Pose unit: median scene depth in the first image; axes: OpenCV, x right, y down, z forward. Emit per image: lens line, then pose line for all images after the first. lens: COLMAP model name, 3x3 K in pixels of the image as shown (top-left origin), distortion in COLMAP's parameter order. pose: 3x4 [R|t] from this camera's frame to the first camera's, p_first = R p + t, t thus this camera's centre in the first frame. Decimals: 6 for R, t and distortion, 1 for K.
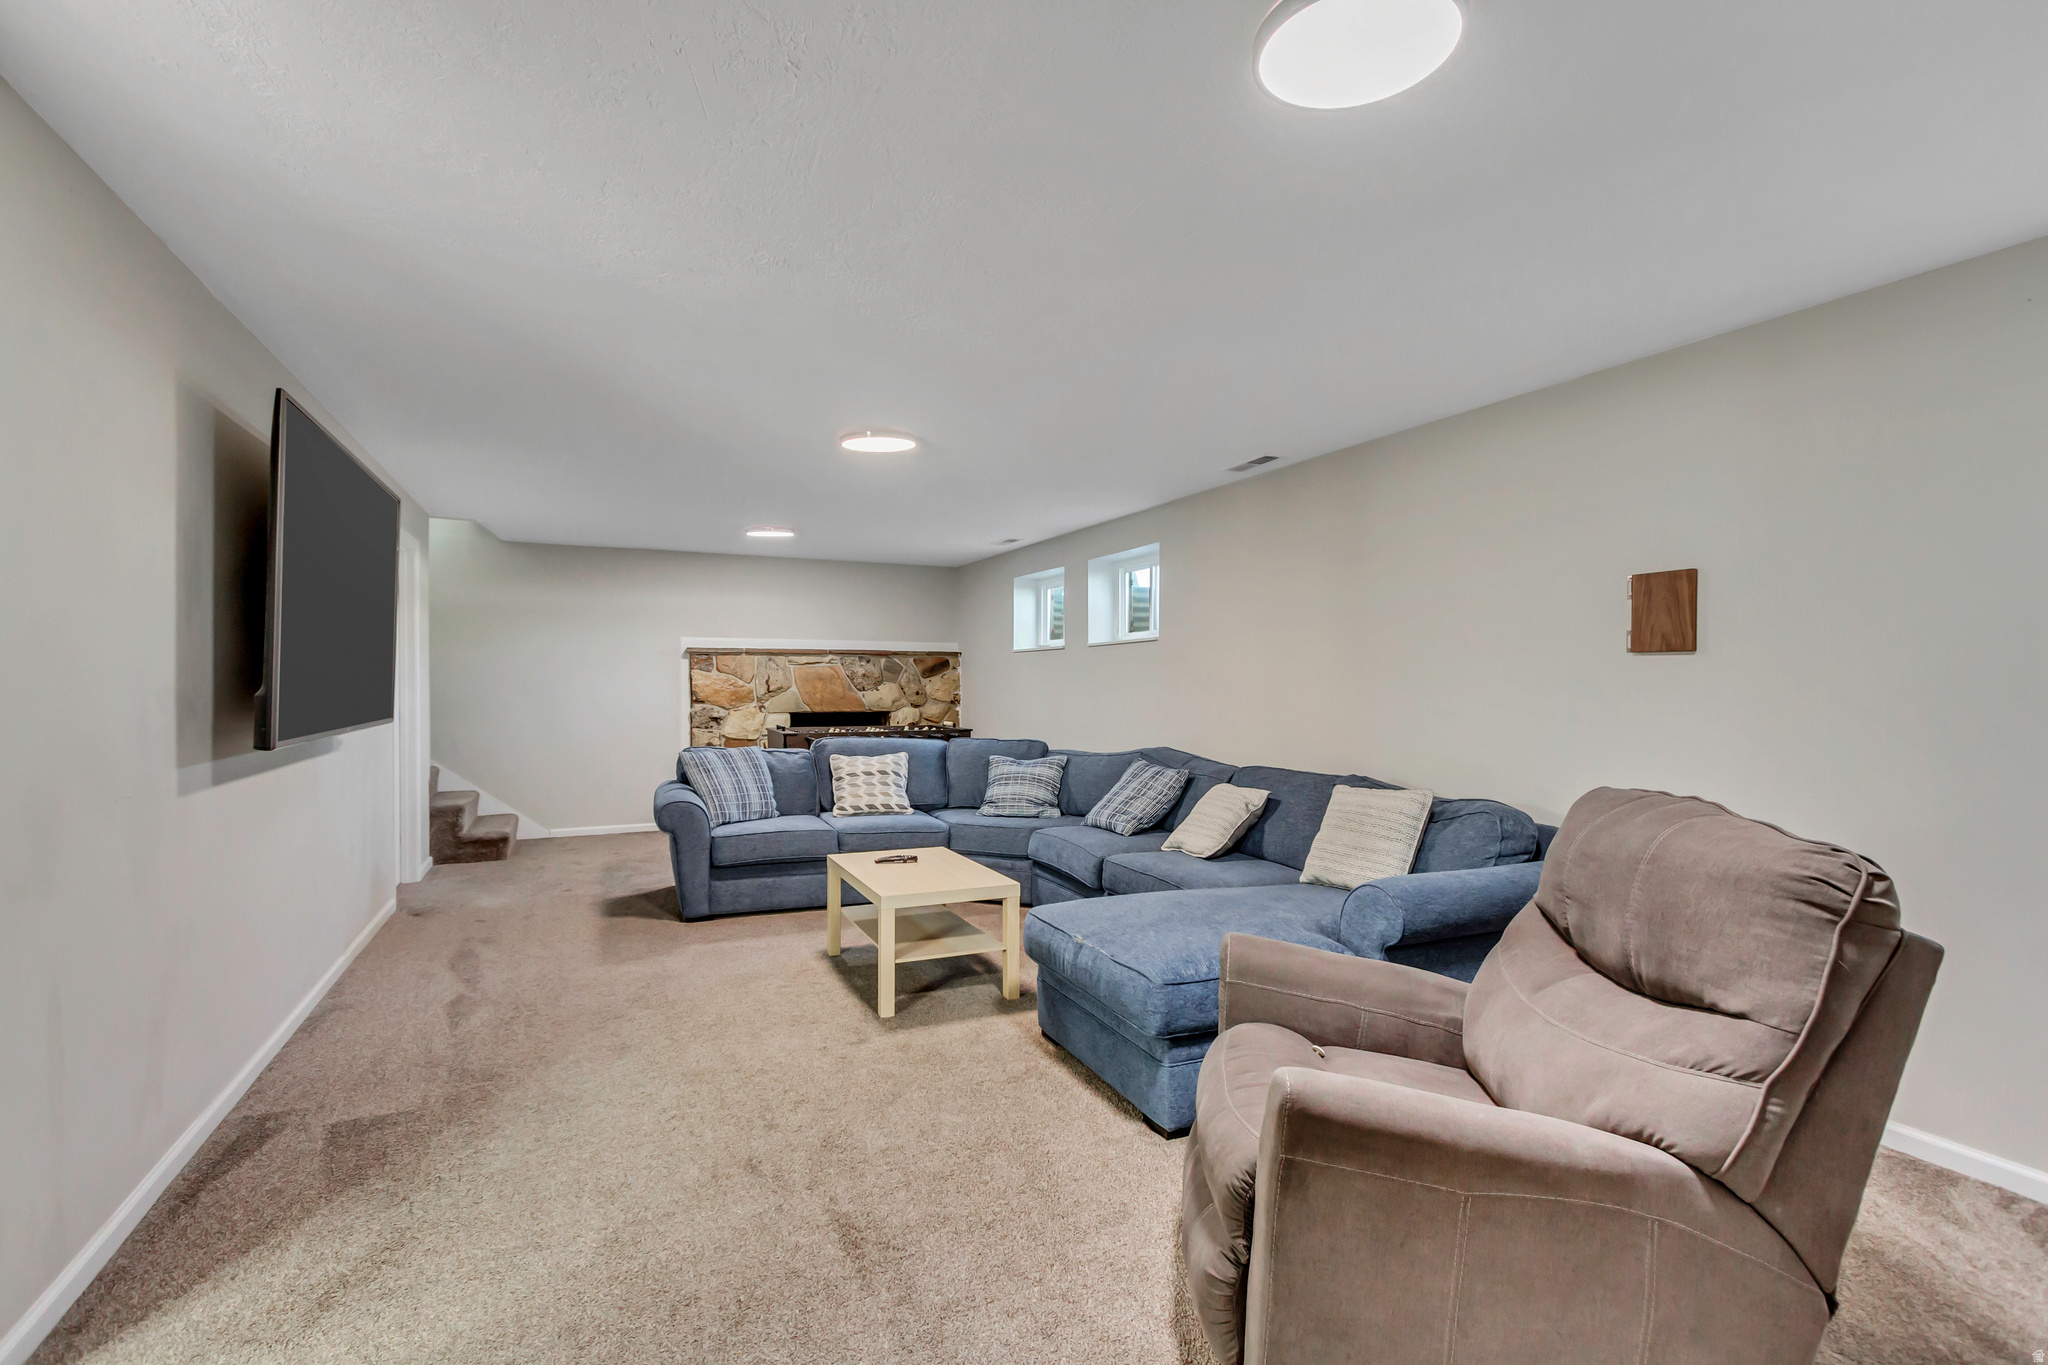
lens RADIAL K [[937.8, 0, 1023.8], [0, 937.8, 685.4], [0, 0, 1]] dist [0.003708, -0.000552]
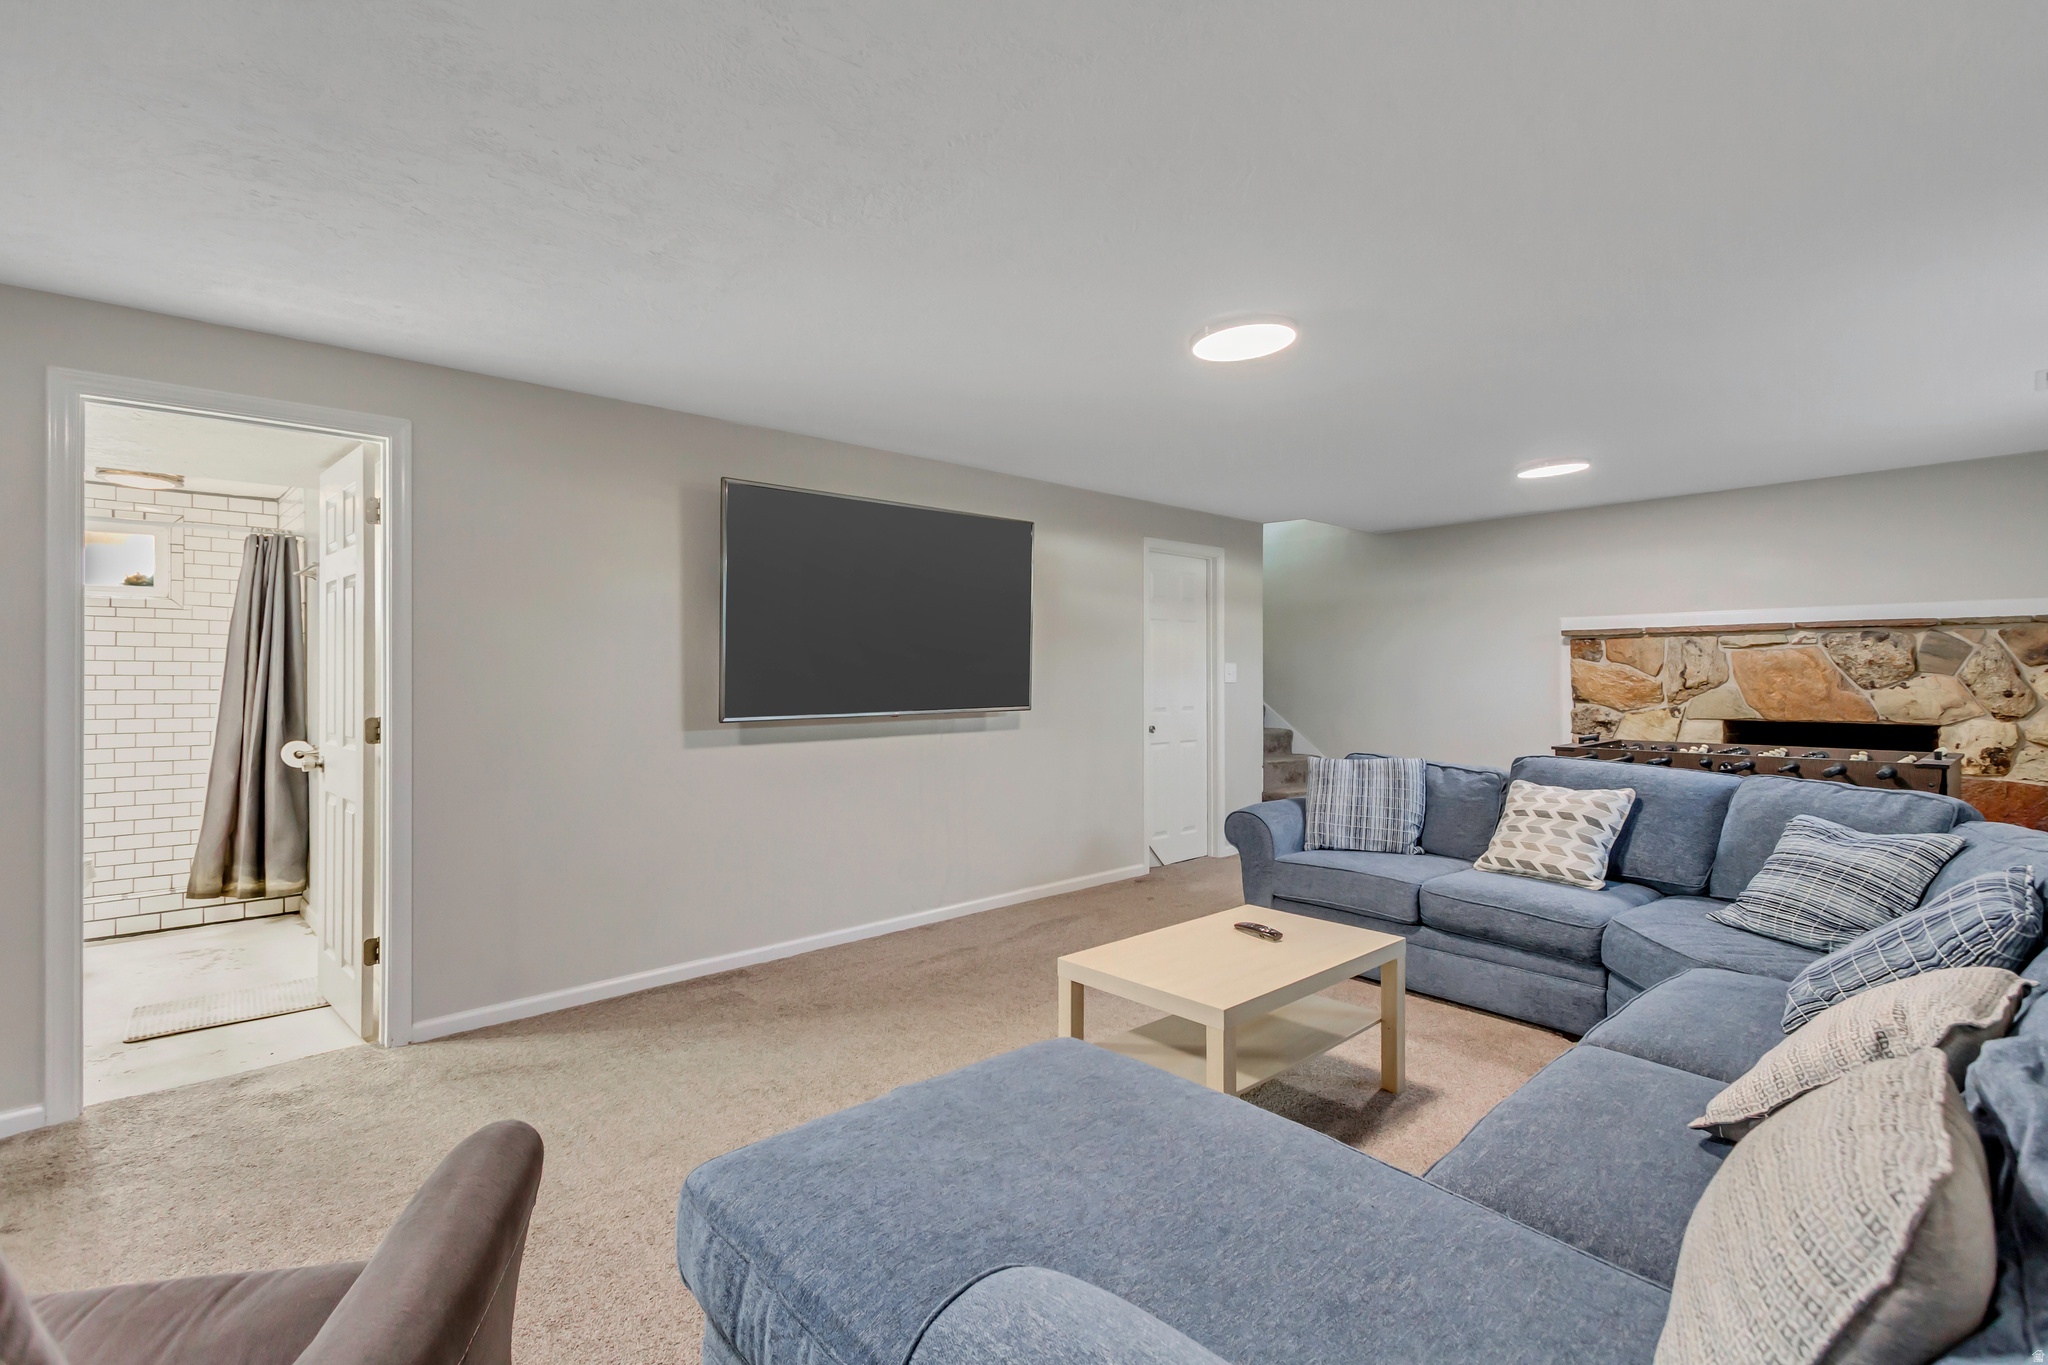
lens RADIAL K [[947.4, 0, 1027.7], [0, 947.4, 671.9], [0, 0, 1]] dist [0.007436, -0.001453]
pose [[0.316147, -0.005782, -0.948693, 0.245201], [-0.000753, 0.999980, -0.006345, -0.000615], [0.948710, 0.002721, 0.316136, 0.316424]]
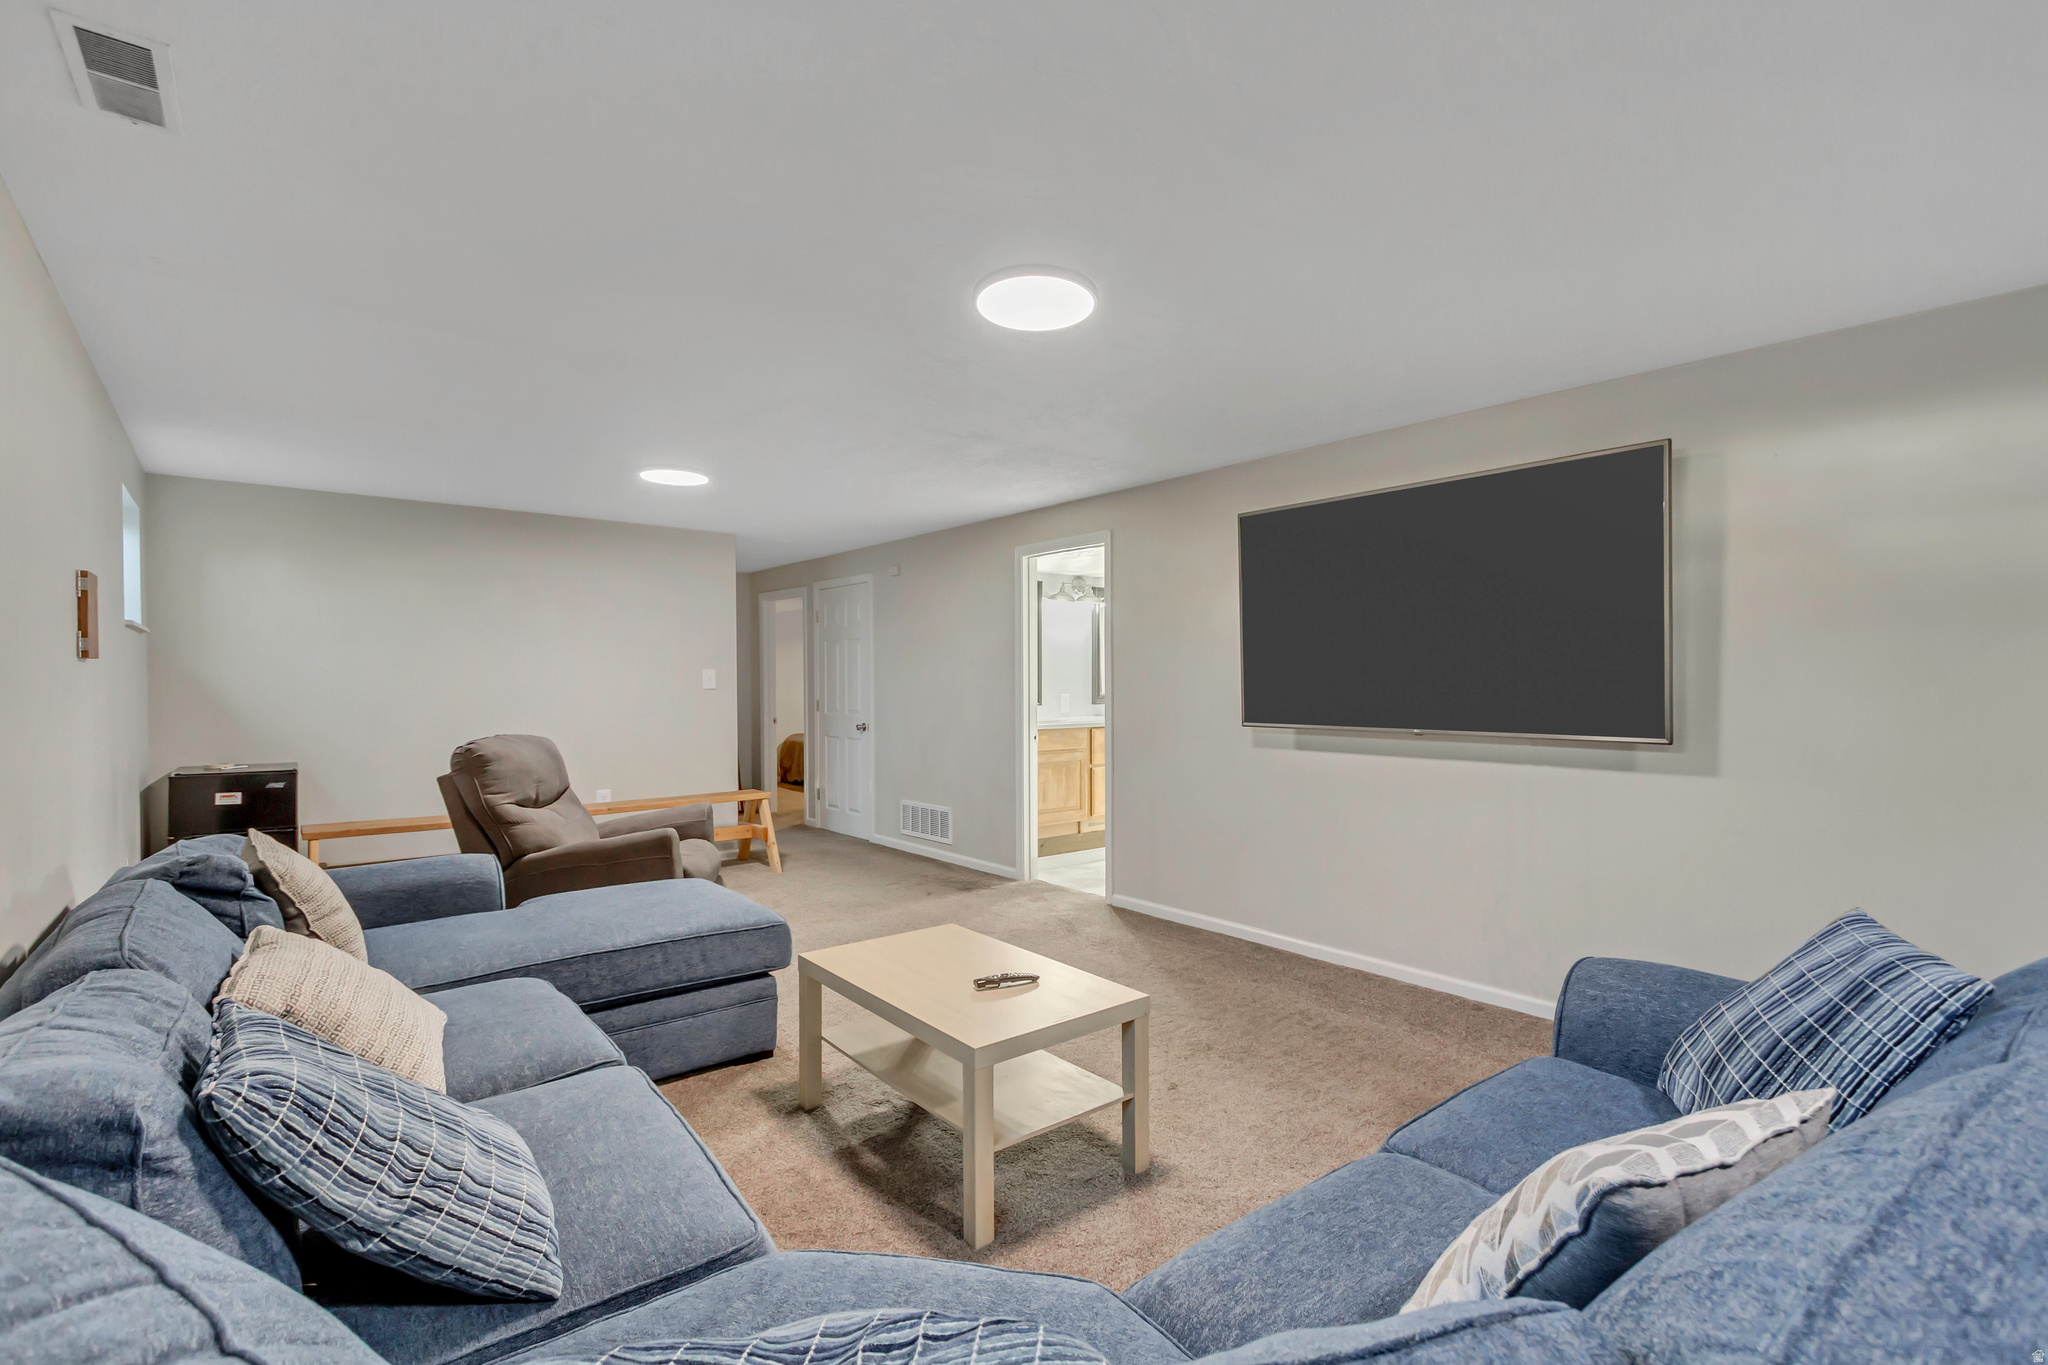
lens RADIAL K [[937.8, 0, 1023.8], [0, 937.8, 685.4], [0, 0, 1]] dist [0.003708, -0.000552]
pose [[-0.967472, 0.000816, -0.252977, 0.004190], [-0.001784, 0.999948, 0.010048, -0.007396], [0.252972, 0.010172, -0.967420, 0.824704]]
